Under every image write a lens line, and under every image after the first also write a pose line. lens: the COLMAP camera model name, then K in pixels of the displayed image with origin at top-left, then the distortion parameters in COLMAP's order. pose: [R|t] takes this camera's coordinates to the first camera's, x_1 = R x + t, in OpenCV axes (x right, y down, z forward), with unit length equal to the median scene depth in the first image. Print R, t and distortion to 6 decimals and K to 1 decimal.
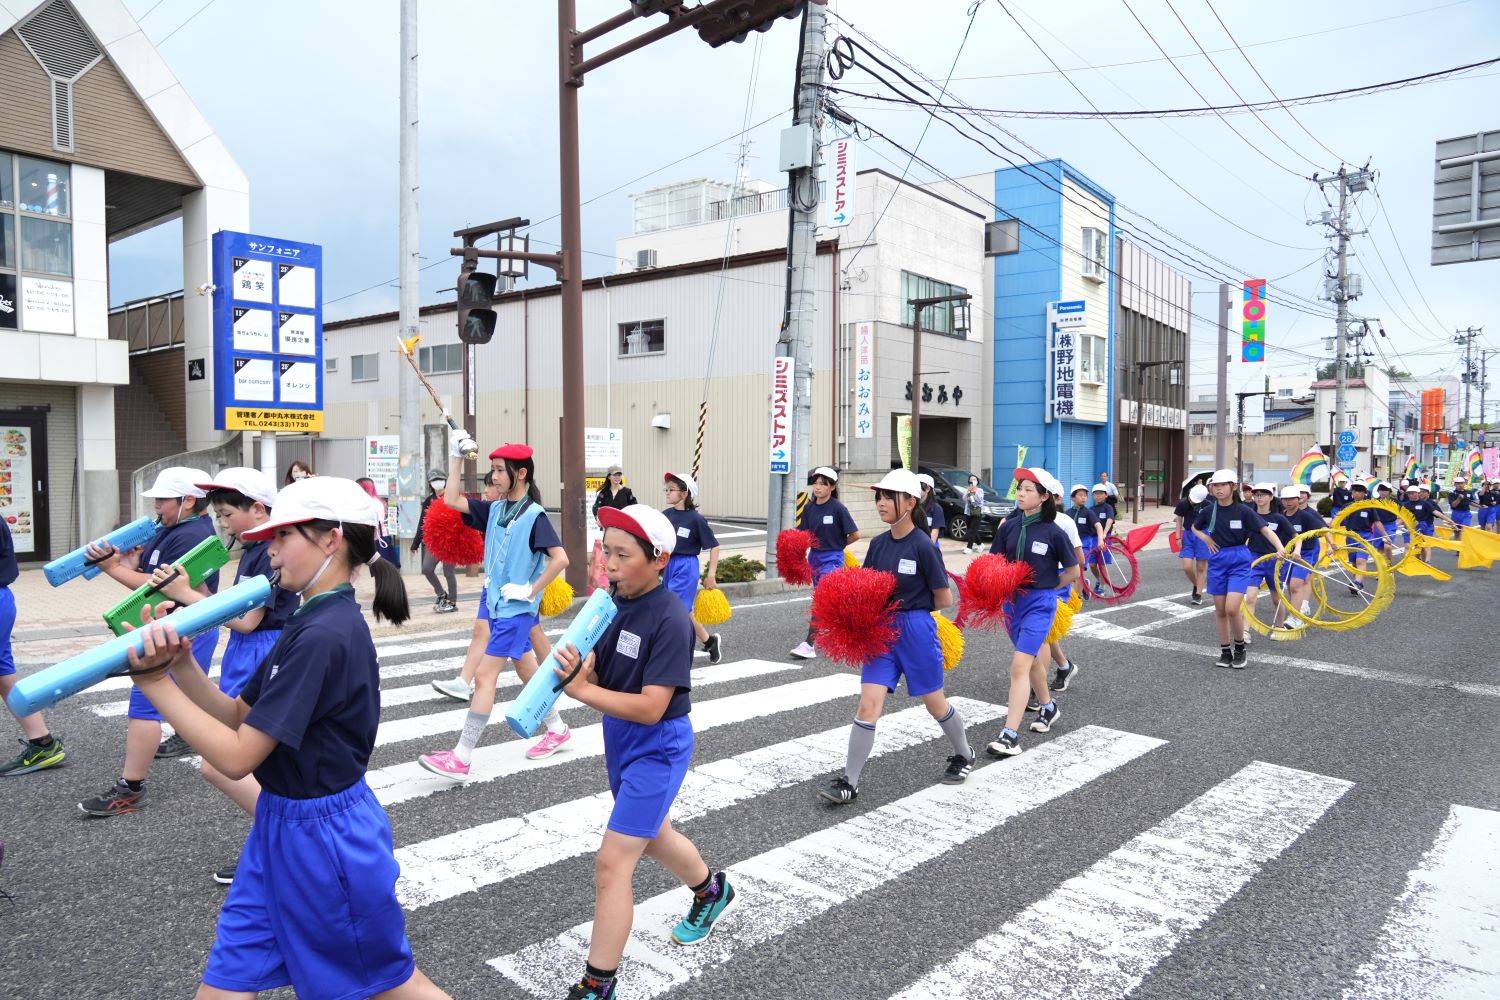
lens RADIAL K [[1013.2, 0, 748.3], [0, 1013.2, 497.1], [0, 0, 1]] dist [-0.032292, 0.022892]
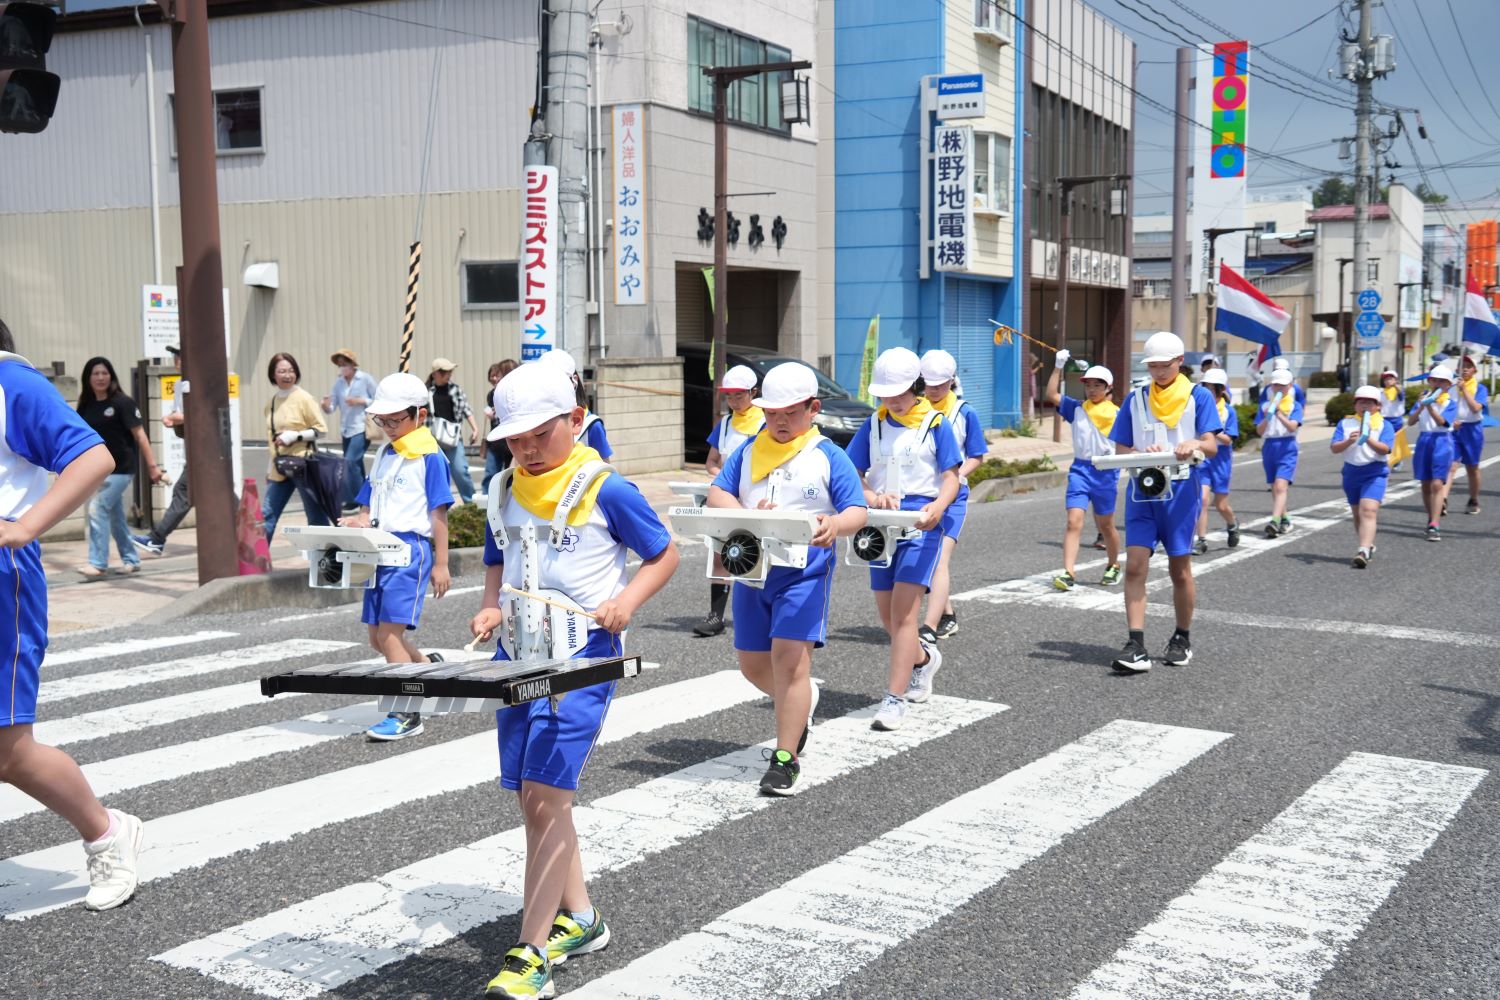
lens RADIAL K [[1771.4, 0, 761.3], [0, 1771.4, 518.2], [0, 0, 1]] dist [0.029638, 0.000000]
pose [[0.976171, -0.030514, 0.214849, -0.054689], [0.017487, 0.997906, 0.062275, 0.003791], [-0.216299, -0.057034, 0.974660, -0.040415]]
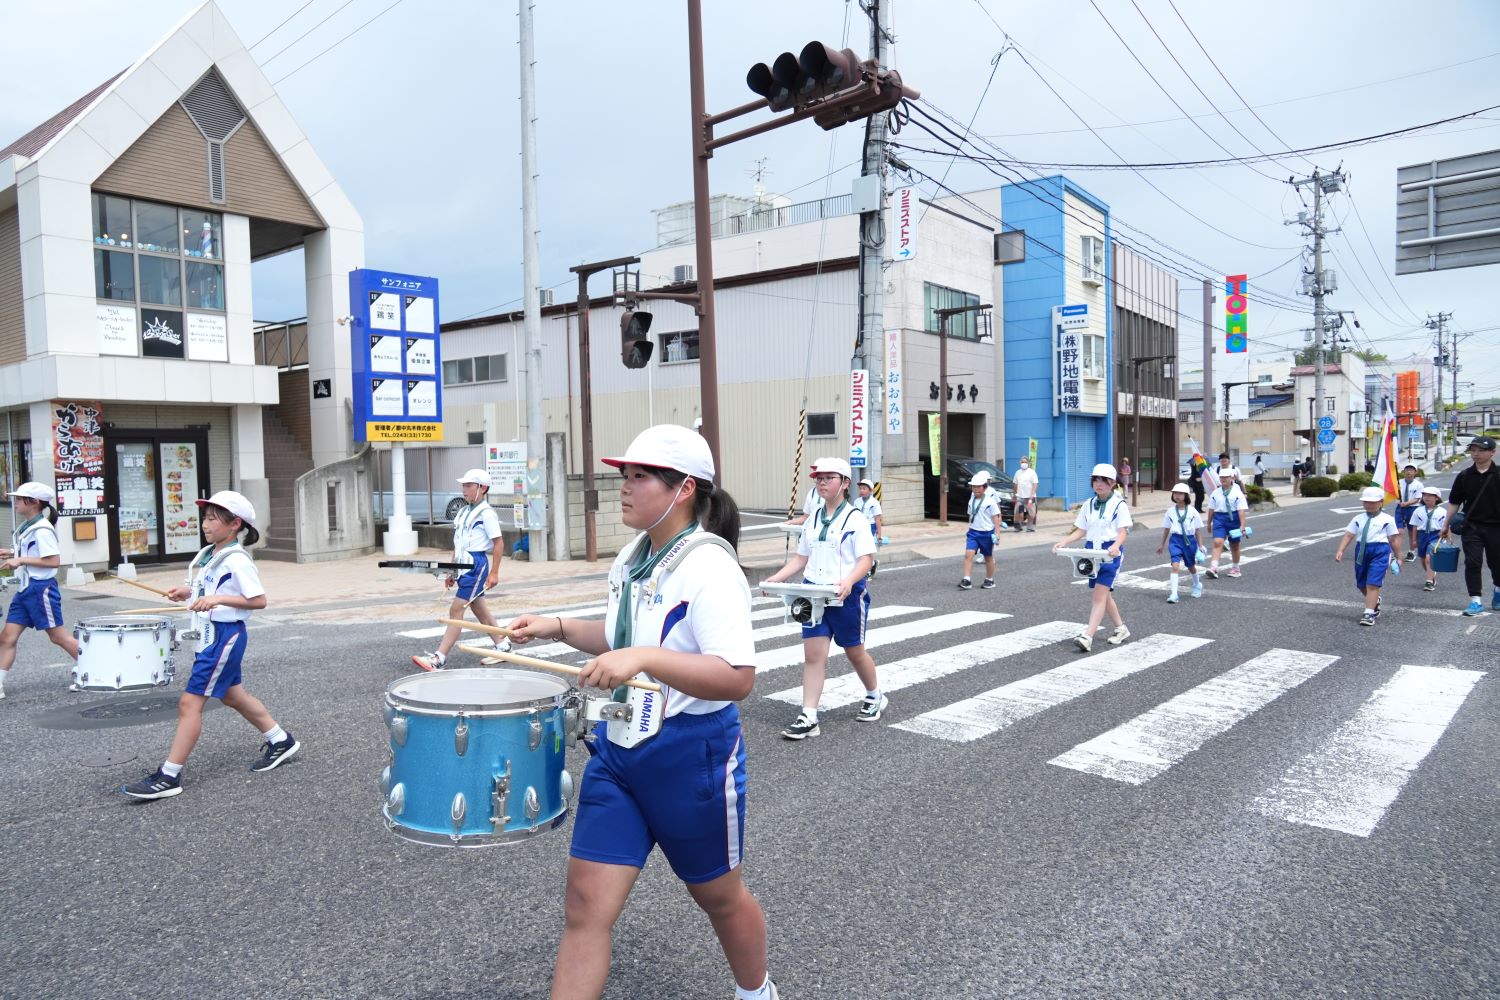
lens RADIAL K [[1013.2, 0, 747.0], [0, 1013.2, 496.9], [0, 0, 1]] dist [-0.032292, 0.022892]
pose [[0.999594, -0.024784, 0.014066, -0.095972], [0.024741, 0.999689, 0.003217, 0.003844], [-0.014141, -0.002867, 0.999896, -0.157277]]
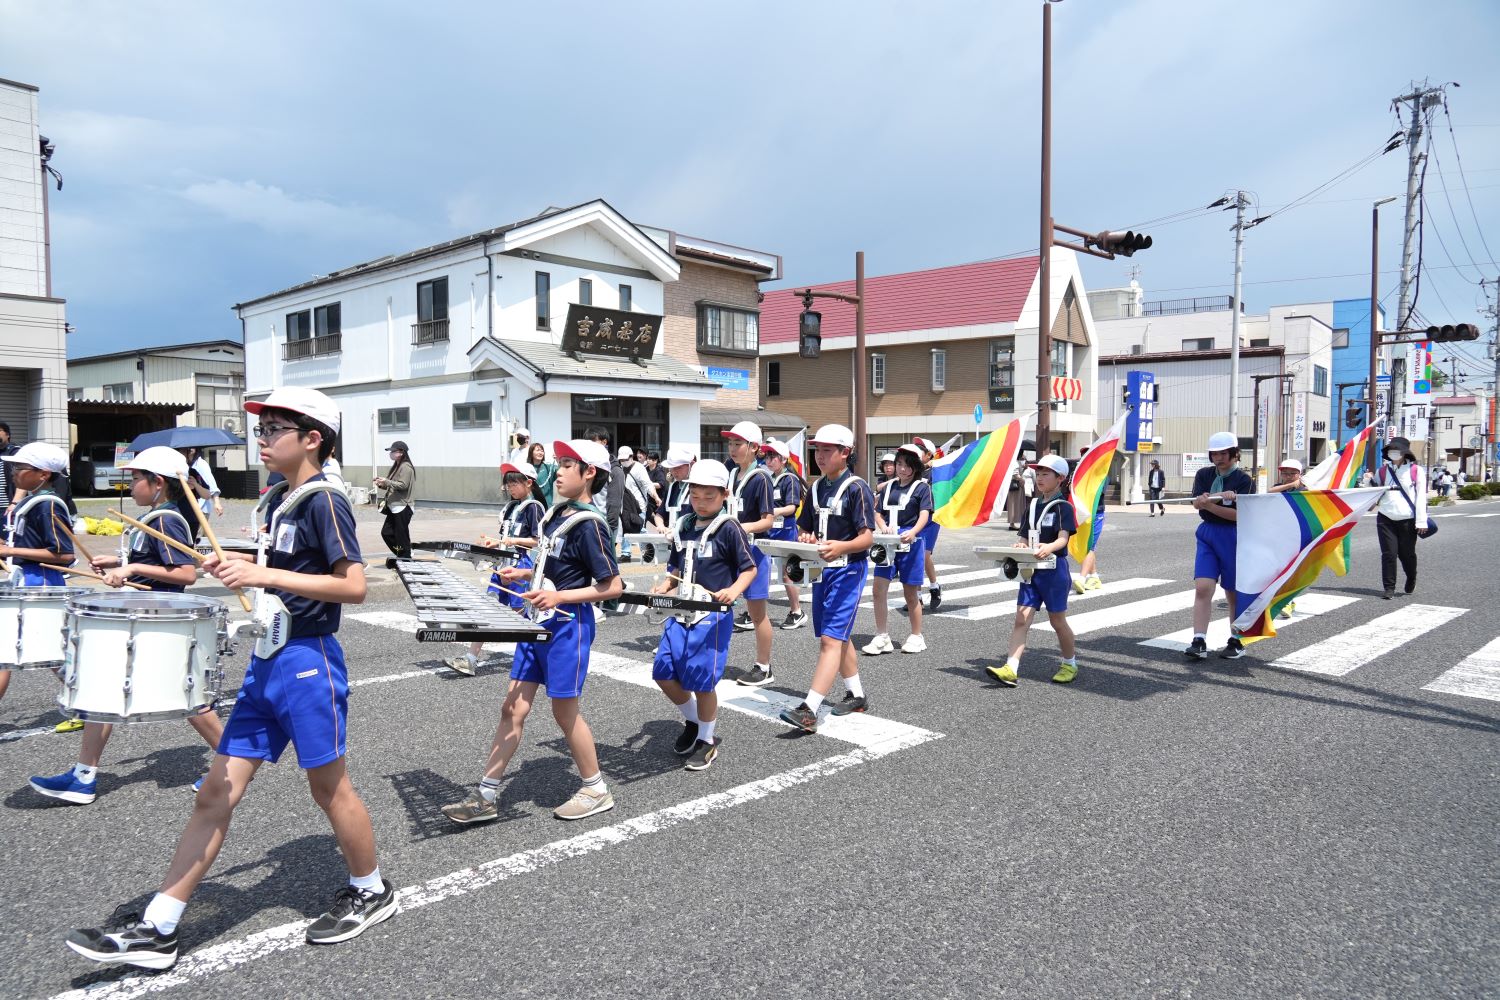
lens RADIAL K [[1013.2, 0, 747.3], [0, 1013.2, 506.6], [0, 0, 1]] dist [-0.032292, 0.022892]
pose [[0.999846, -0.000046, -0.017532, -1.380463], [0.000255, 0.999929, 0.011886, 0.041940], [0.017530, -0.011889, 0.999776, -1.469888]]
